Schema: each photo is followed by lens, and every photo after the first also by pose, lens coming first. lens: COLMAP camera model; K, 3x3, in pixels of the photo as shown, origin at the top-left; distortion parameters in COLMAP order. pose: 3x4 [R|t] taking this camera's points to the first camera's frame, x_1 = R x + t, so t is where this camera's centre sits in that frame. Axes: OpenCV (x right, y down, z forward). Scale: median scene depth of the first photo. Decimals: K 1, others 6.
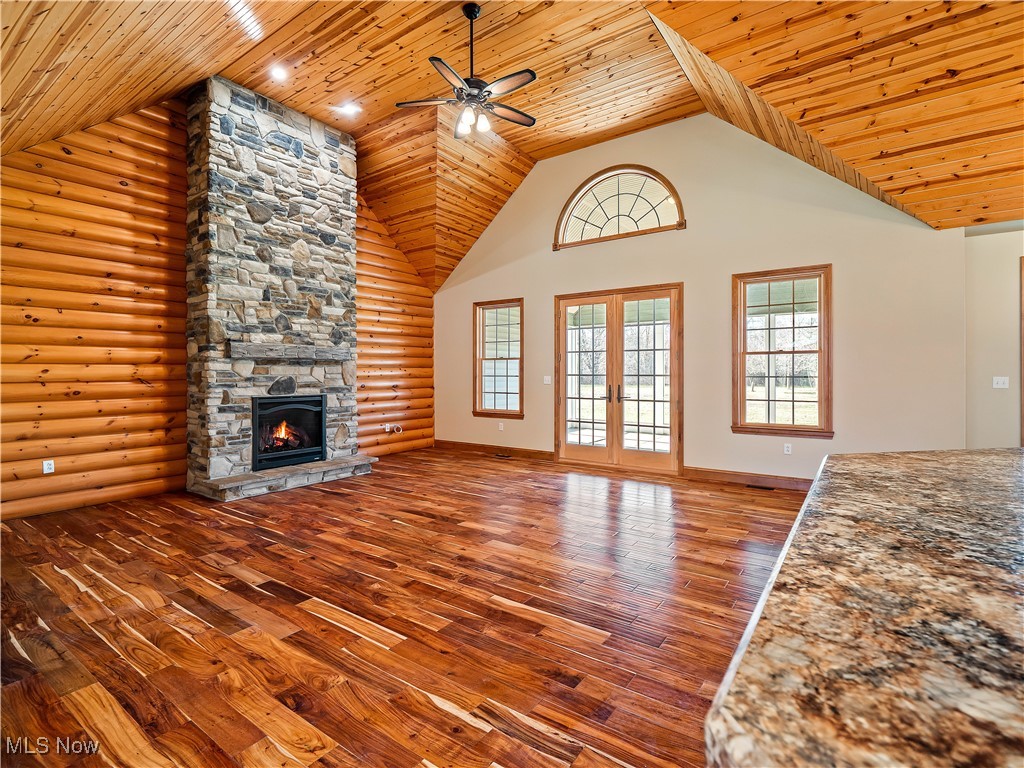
lens RADIAL K [[495.8, 0, 513.4], [0, 495.8, 377.0], [0, 0, 1]] dist [-0.000237, -0.001007]
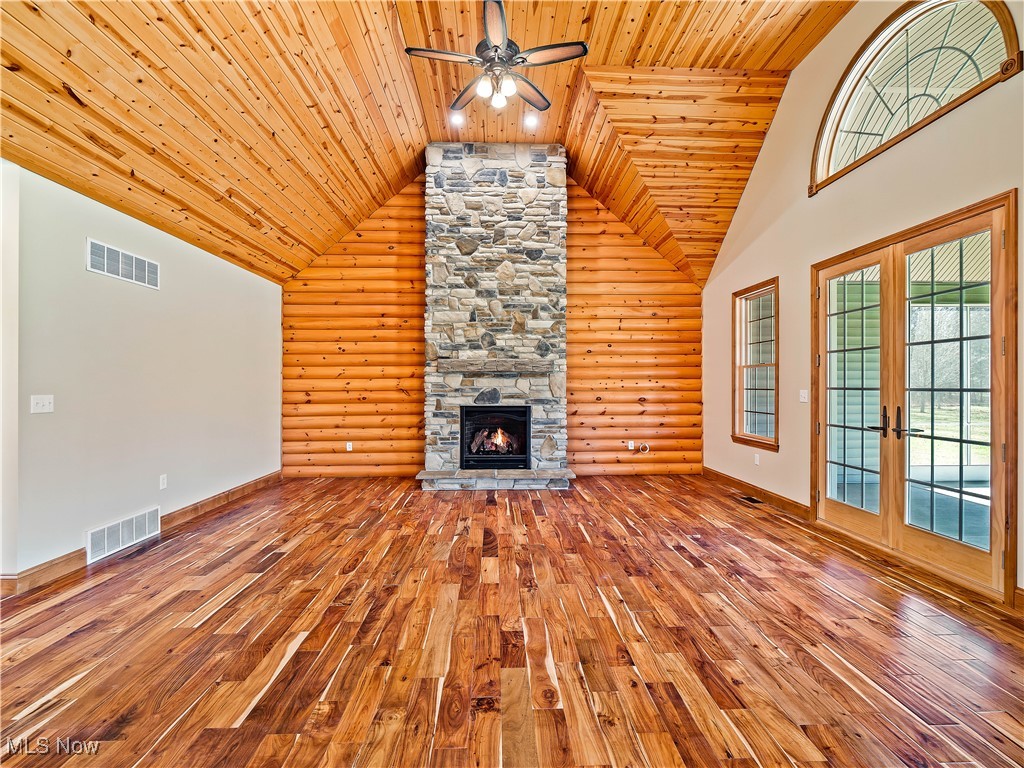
lens RADIAL K [[495.8, 0, 513.0], [0, 495.8, 387.9], [0, 0, 1]] dist [-0.000237, -0.001007]
pose [[0.610129, 0.005579, -0.792282, 0.467706], [-0.006913, 0.999975, 0.001718, -0.003715], [0.792272, 0.004429, 0.610152, 0.384853]]
